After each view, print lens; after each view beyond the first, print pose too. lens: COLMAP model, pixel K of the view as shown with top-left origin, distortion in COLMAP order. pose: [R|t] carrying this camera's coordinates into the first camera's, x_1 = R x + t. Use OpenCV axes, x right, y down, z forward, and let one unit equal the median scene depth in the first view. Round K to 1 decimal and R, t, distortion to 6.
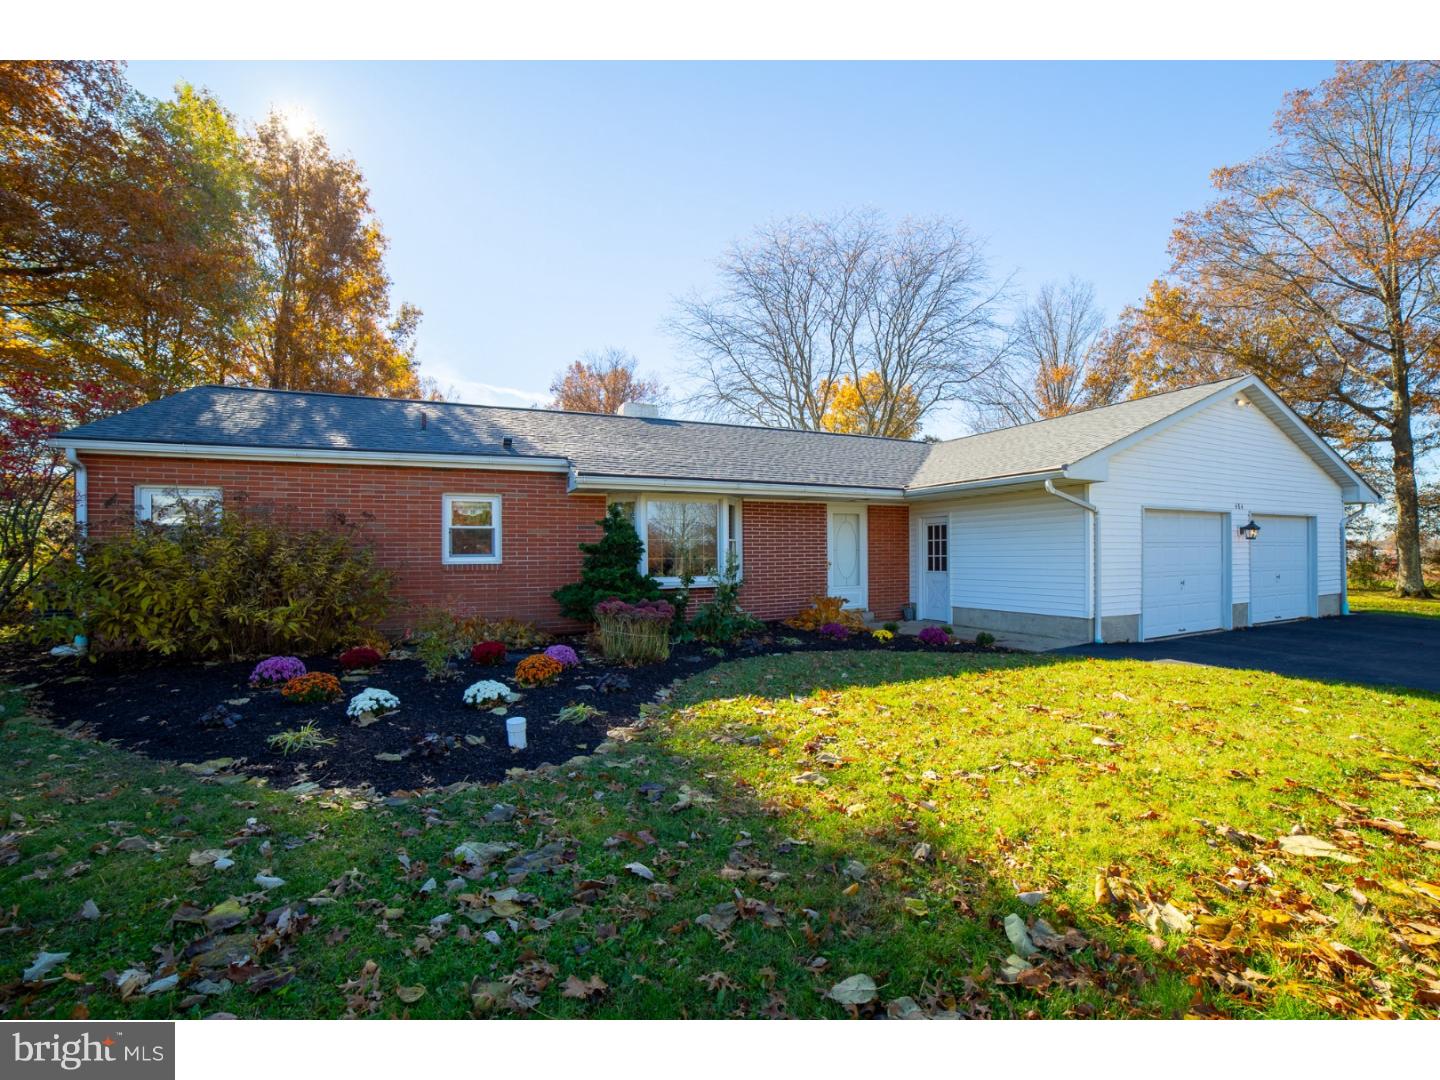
lens RADIAL K [[576.6, 0, 717.5], [0, 576.6, 549.8], [0, 0, 1]] dist [-0.058232, 0.000095]
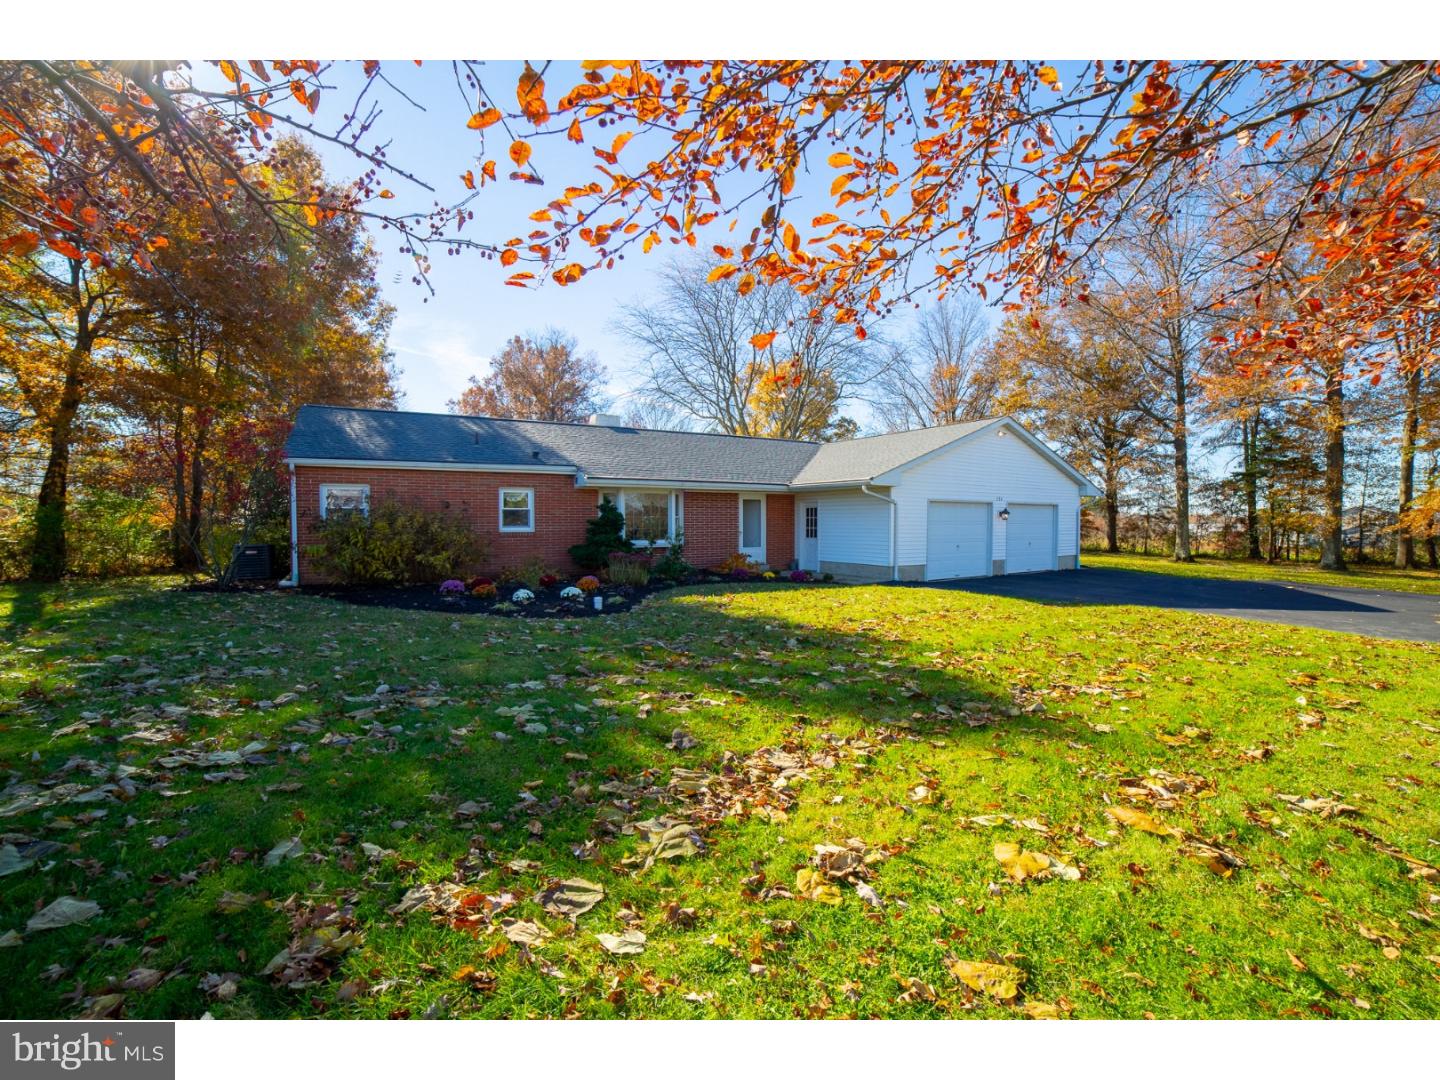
lens RADIAL K [[576.6, 0, 717.5], [0, 576.6, 549.8], [0, 0, 1]] dist [-0.058232, 0.000095]
pose [[0.992246, 0.001930, 0.124278, -0.057664], [-0.008971, 0.998384, 0.056120, -0.016329], [-0.123969, -0.056799, 0.990659, -0.532567]]
